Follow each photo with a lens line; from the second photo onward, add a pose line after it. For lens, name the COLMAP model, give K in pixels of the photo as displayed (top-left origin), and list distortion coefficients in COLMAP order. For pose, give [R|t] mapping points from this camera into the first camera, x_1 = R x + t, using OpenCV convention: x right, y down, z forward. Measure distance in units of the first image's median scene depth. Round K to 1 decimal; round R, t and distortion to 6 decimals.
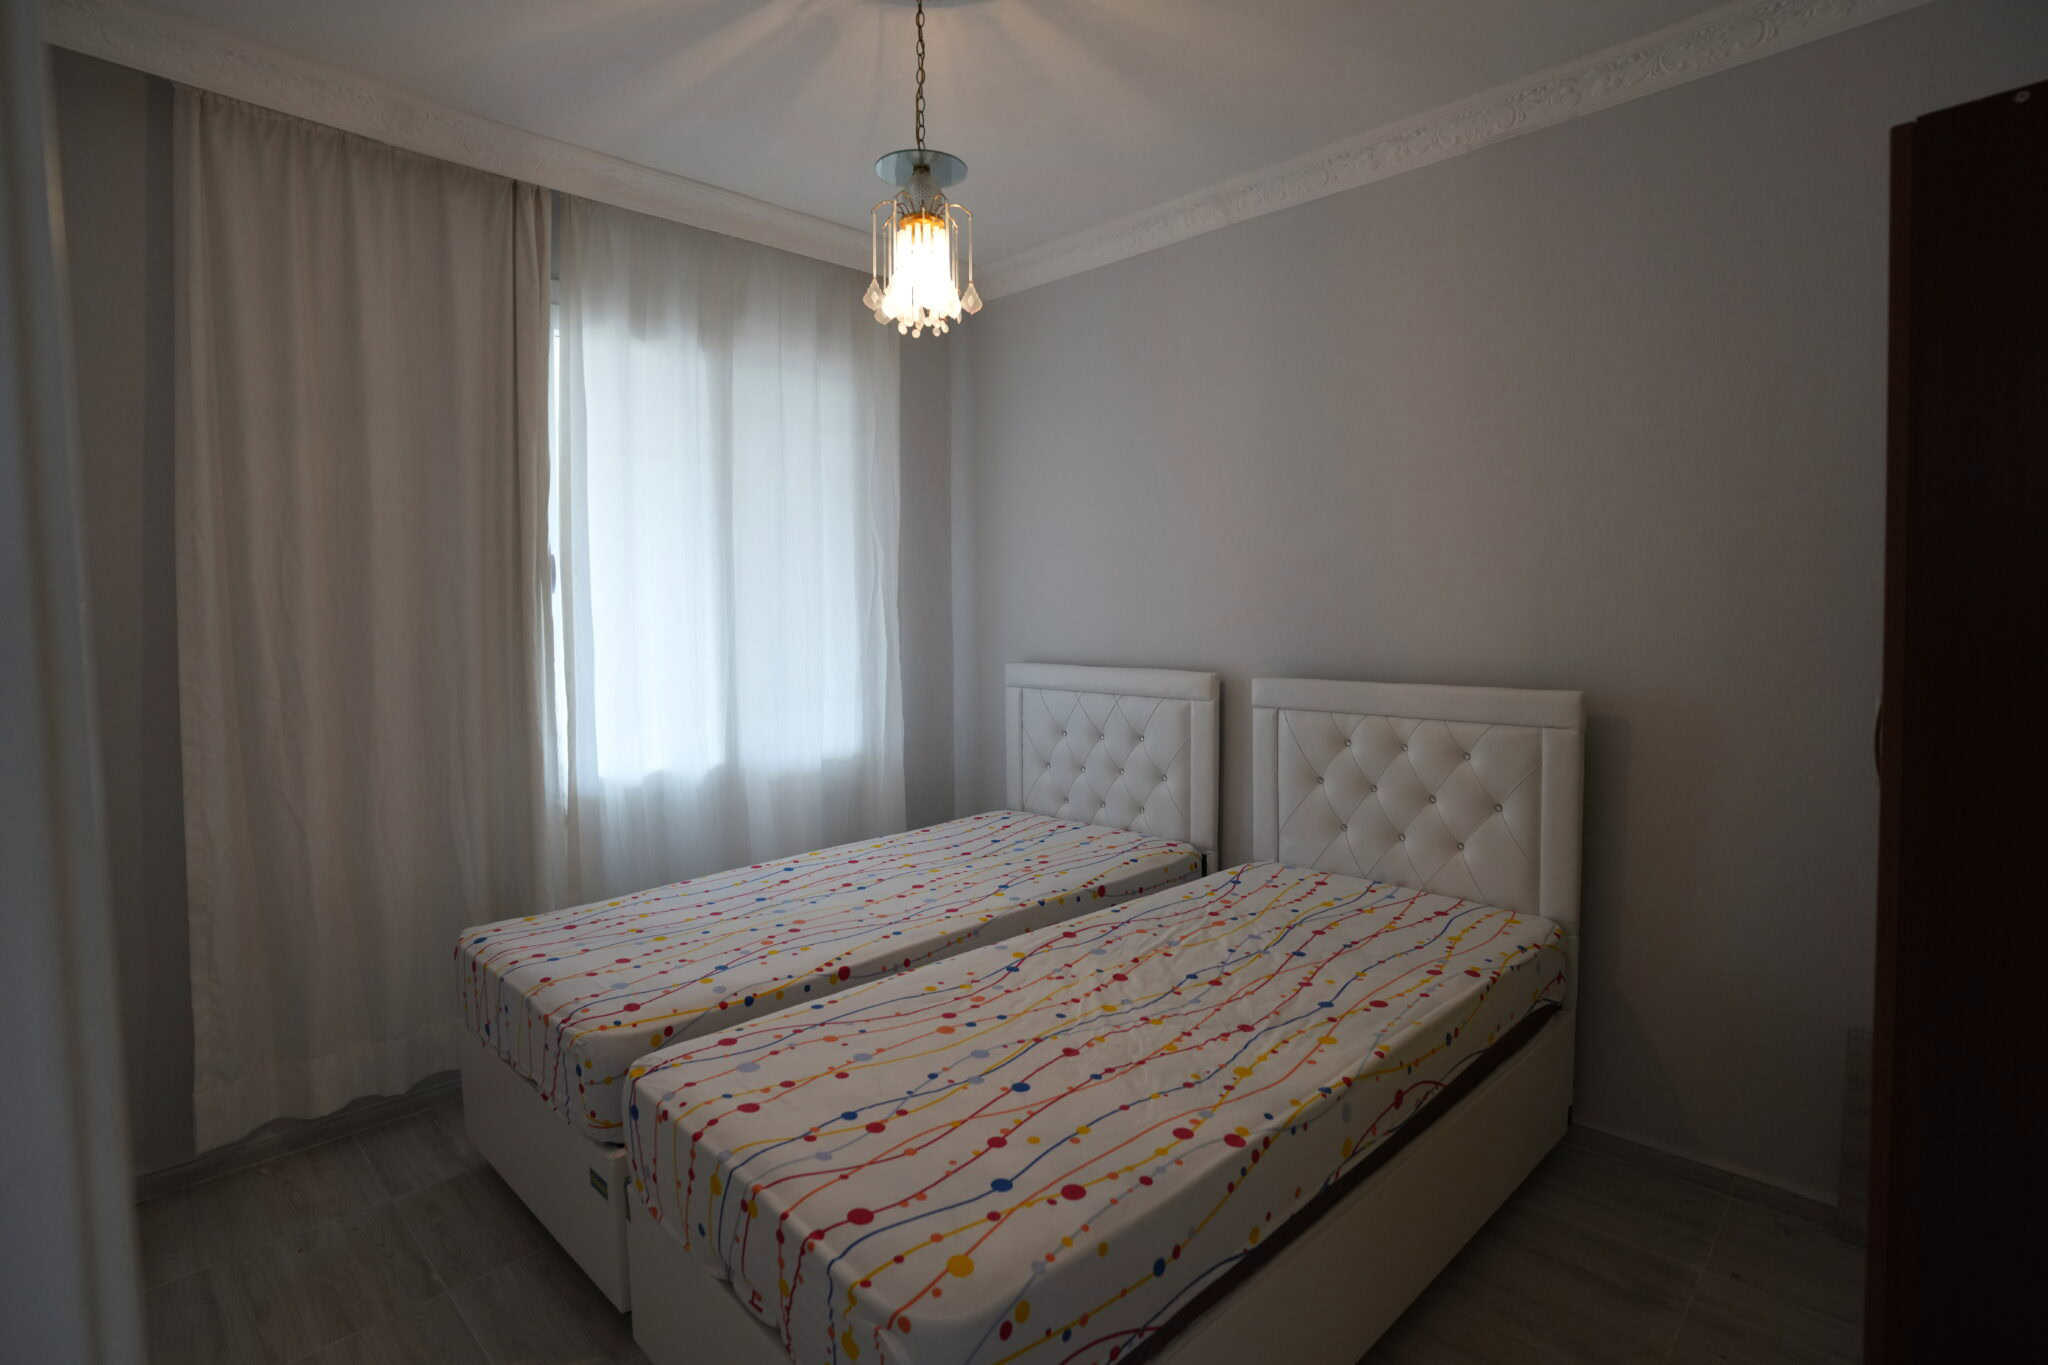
lens RADIAL K [[1007.1, 0, 1021.1], [0, 1007.1, 676.0], [0, 0, 1]] dist [-0.093792, 0.053377]
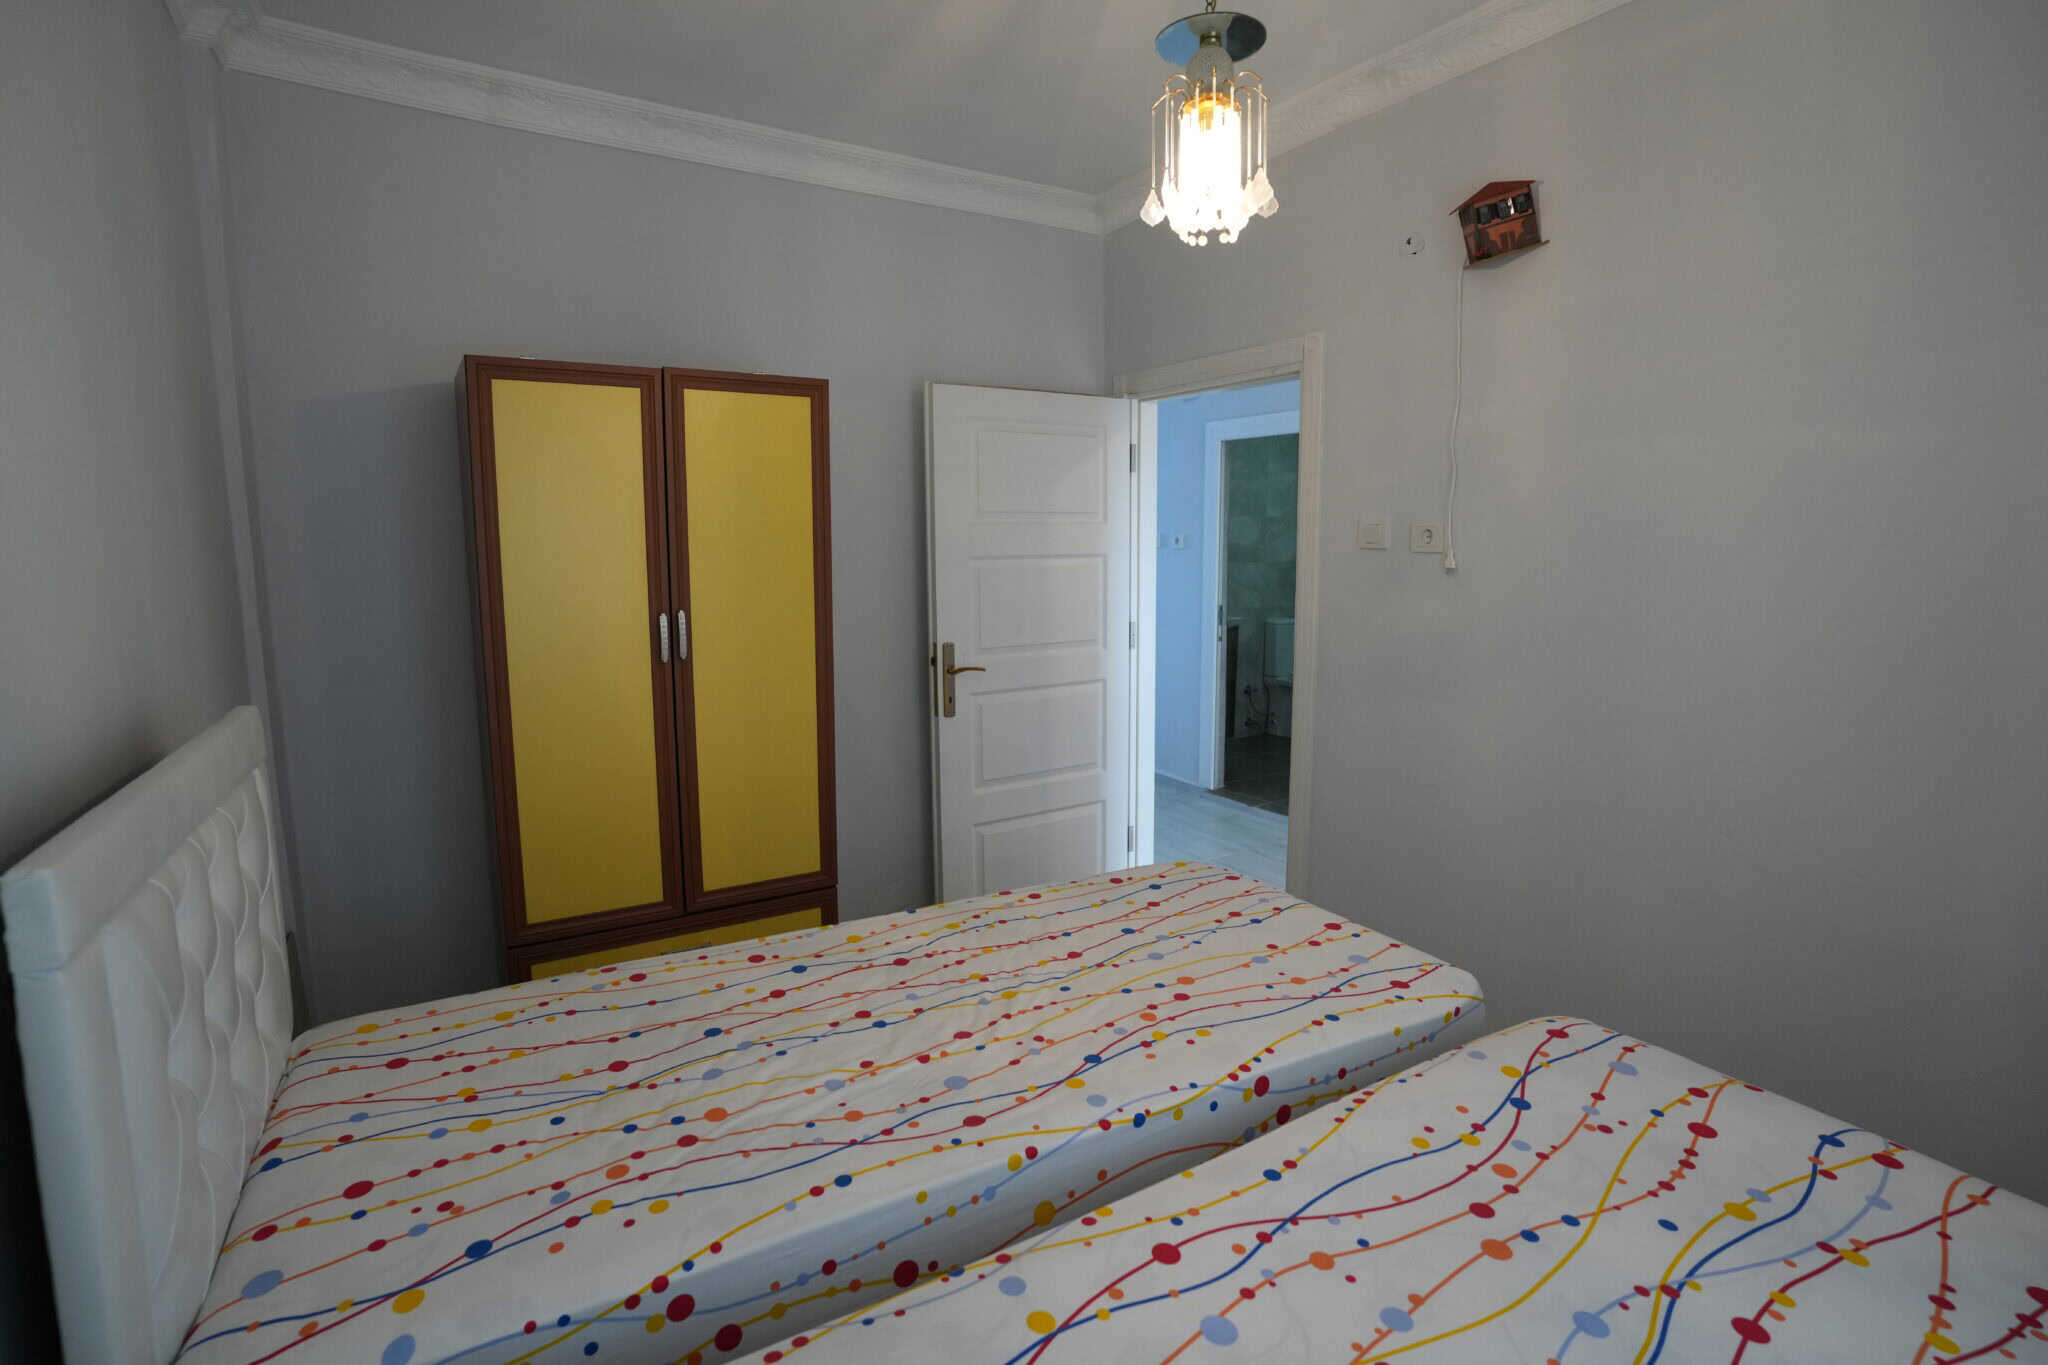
lens RADIAL K [[1007.1, 0, 1021.1], [0, 1007.1, 676.0], [0, 0, 1]] dist [-0.093792, 0.053377]
pose [[-0.971280, -0.015036, 0.237462, -0.150971], [0.033044, 0.979806, 0.197202, -0.155478], [-0.235632, 0.199385, -0.951169, 1.967202]]
